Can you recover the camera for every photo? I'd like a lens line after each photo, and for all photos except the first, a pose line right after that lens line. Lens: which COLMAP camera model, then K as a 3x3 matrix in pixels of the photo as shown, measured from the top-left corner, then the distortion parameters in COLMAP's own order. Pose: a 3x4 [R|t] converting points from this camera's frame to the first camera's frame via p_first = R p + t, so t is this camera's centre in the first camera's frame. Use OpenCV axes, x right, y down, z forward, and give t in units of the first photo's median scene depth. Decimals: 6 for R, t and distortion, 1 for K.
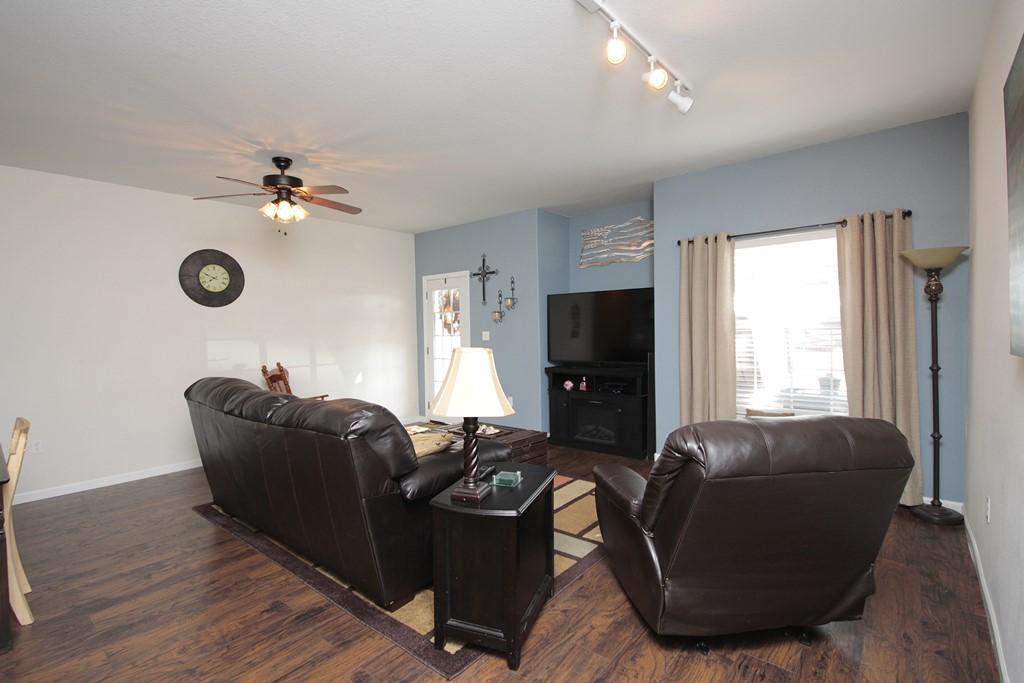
lens RADIAL K [[472.9, 0, 516.1], [0, 472.9, 341.4], [0, 0, 1]] dist [0.002598, -0.005536]
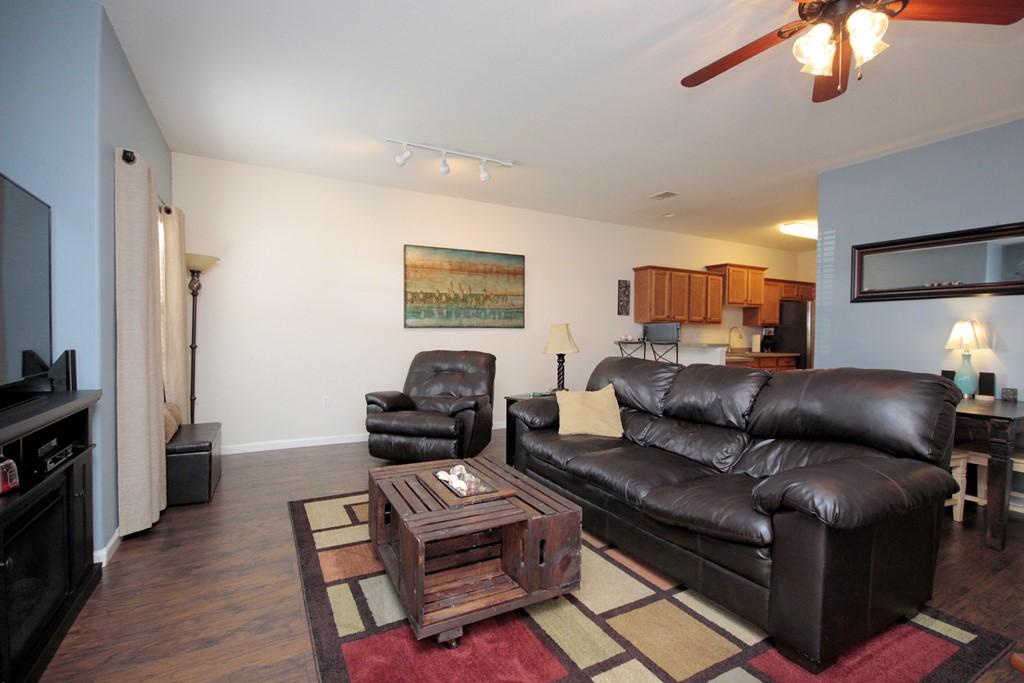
lens RADIAL K [[472.9, 0, 516.1], [0, 472.9, 341.4], [0, 0, 1]] dist [0.002598, -0.005536]
pose [[-0.929465, -0.000285, 0.368911, -0.383821], [0.013775, 0.999275, 0.035479, 0.007455], [-0.368654, 0.038058, -0.928787, 1.686099]]
